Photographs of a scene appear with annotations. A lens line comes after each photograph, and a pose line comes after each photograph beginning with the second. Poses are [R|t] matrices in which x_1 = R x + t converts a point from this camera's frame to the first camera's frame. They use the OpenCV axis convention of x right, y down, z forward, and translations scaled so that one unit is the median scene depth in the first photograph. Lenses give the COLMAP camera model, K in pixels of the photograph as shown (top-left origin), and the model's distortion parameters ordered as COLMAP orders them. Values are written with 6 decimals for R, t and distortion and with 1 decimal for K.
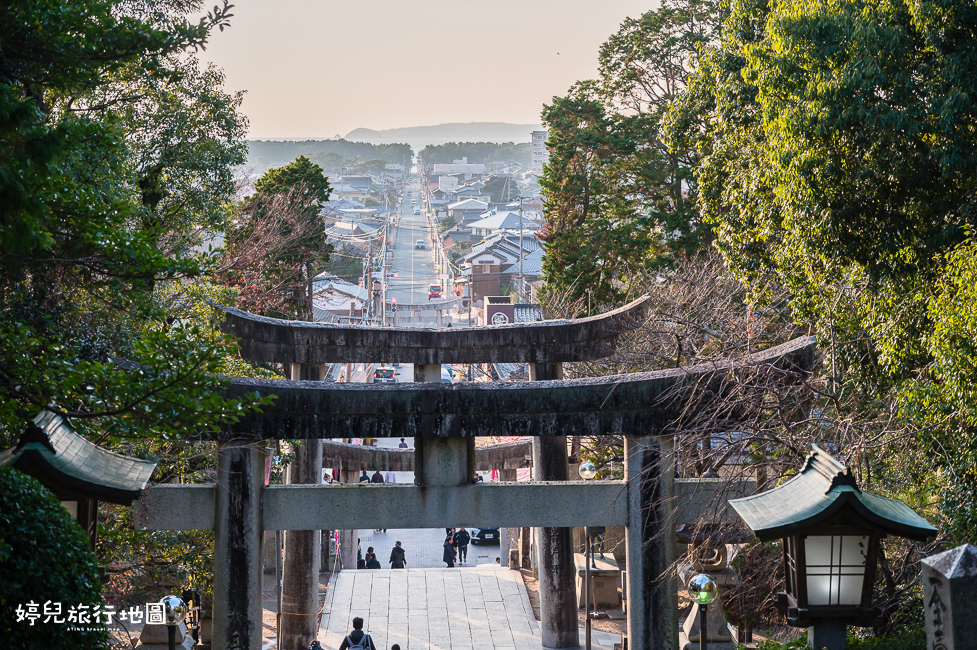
lens RADIAL K [[1970.3, 0, 488.5], [0, 1970.3, 325.0], [0, 0, 1]] dist [-0.091639, -0.112620]
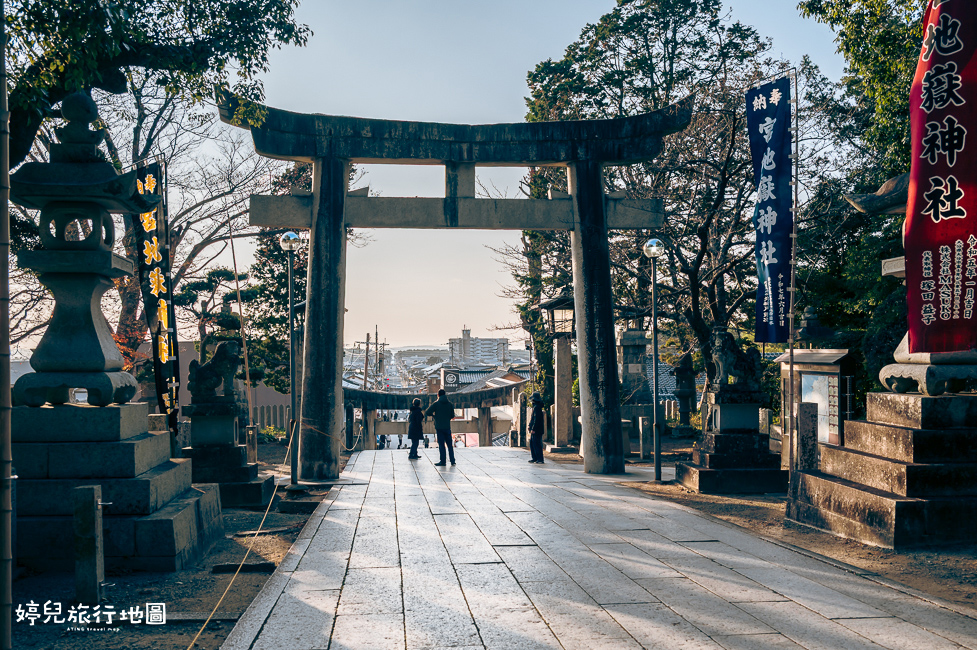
lens RADIAL K [[982.3, 0, 488.5], [0, 982.3, 325.0], [0, 0, 1]] dist [-0.010422, -0.002731]
pose [[0.998310, -0.007932, 0.057575, -0.041576], [0.013398, 0.995369, -0.095186, 0.129082], [-0.056554, 0.095796, 0.993793, 0.505171]]
